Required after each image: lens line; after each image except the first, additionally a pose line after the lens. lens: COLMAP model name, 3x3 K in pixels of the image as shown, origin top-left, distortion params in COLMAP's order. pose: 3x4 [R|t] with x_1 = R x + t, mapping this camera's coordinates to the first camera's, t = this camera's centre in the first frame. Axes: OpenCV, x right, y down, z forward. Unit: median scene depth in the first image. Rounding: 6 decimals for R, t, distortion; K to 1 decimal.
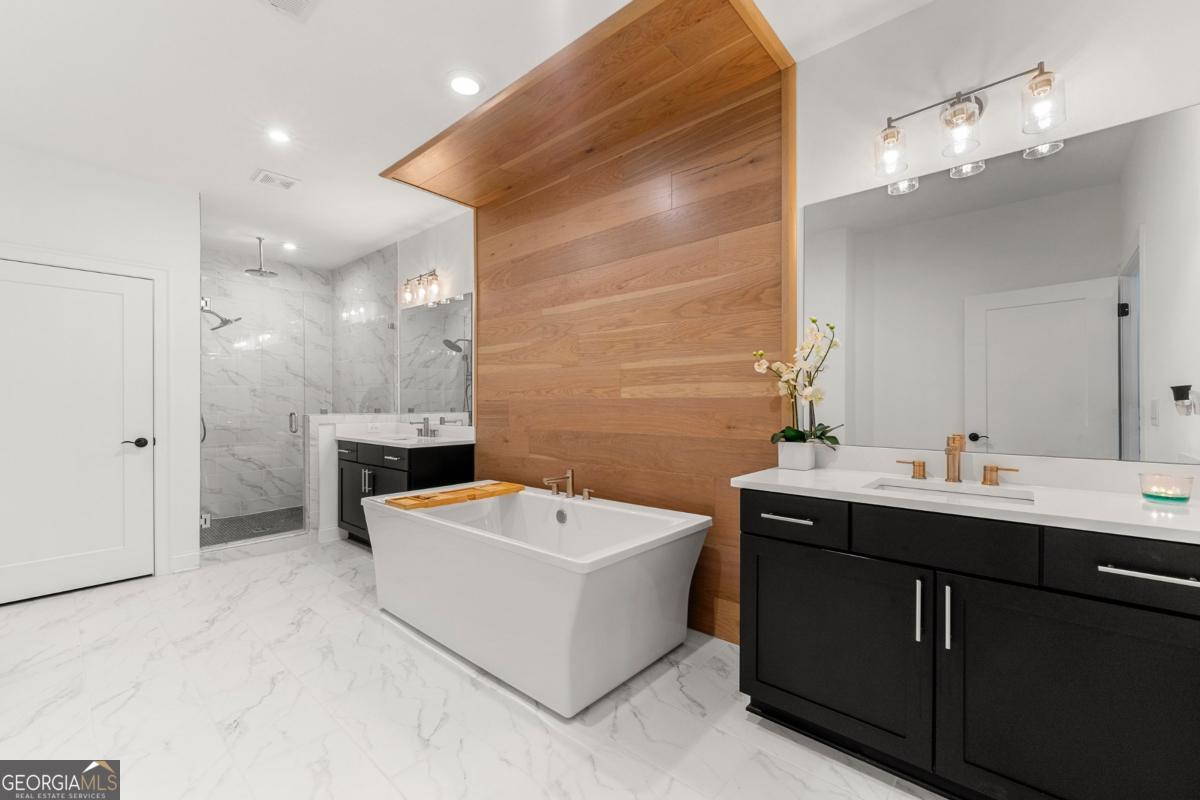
lens RADIAL K [[488.1, 0, 602.2], [0, 488.1, 399.8], [0, 0, 1]] dist [-0.002414, 0.000108]
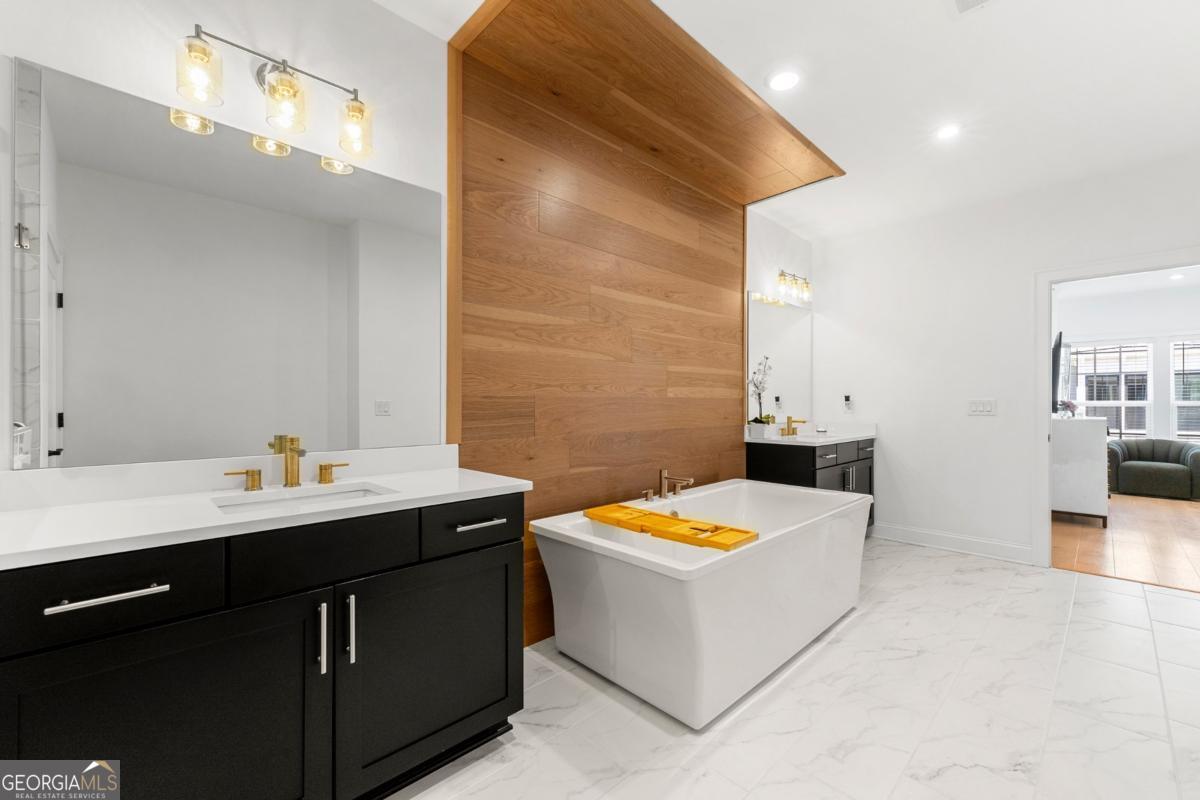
lens RADIAL K [[488.1, 0, 610.8], [0, 488.1, 402.1], [0, 0, 1]] dist [-0.002414, 0.000108]
pose [[0.074985, 0.010350, 0.997131, -1.029758], [0.000207, 0.999946, -0.010395, 0.018204], [-0.997185, 0.000986, 0.074979, 1.018089]]
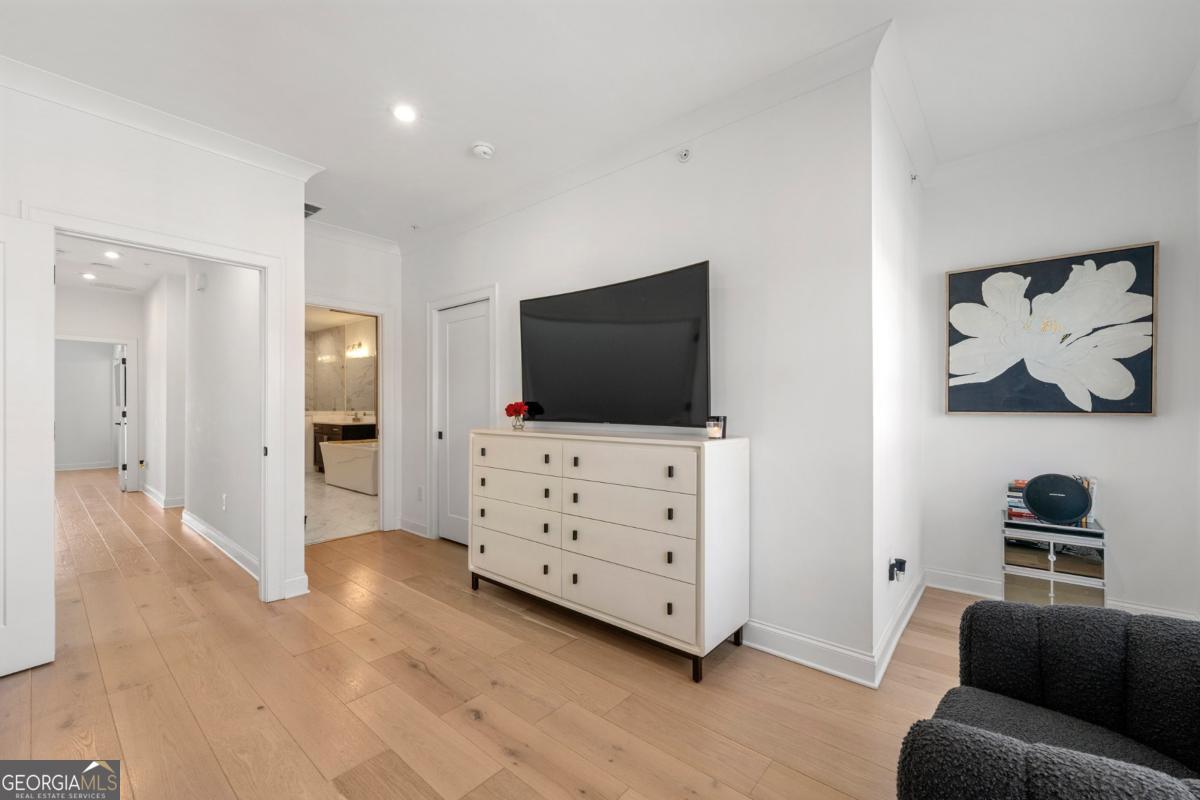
lens RADIAL K [[488.1, 0, 596.7], [0, 488.1, 403.6], [0, 0, 1]] dist [-0.002414, 0.000108]
pose [[0.999998, 0.002102, -0.000343, 0.548150], [-0.002101, 0.999994, 0.002688, -0.008051], [0.000349, -0.002687, 0.999996, -0.890682]]
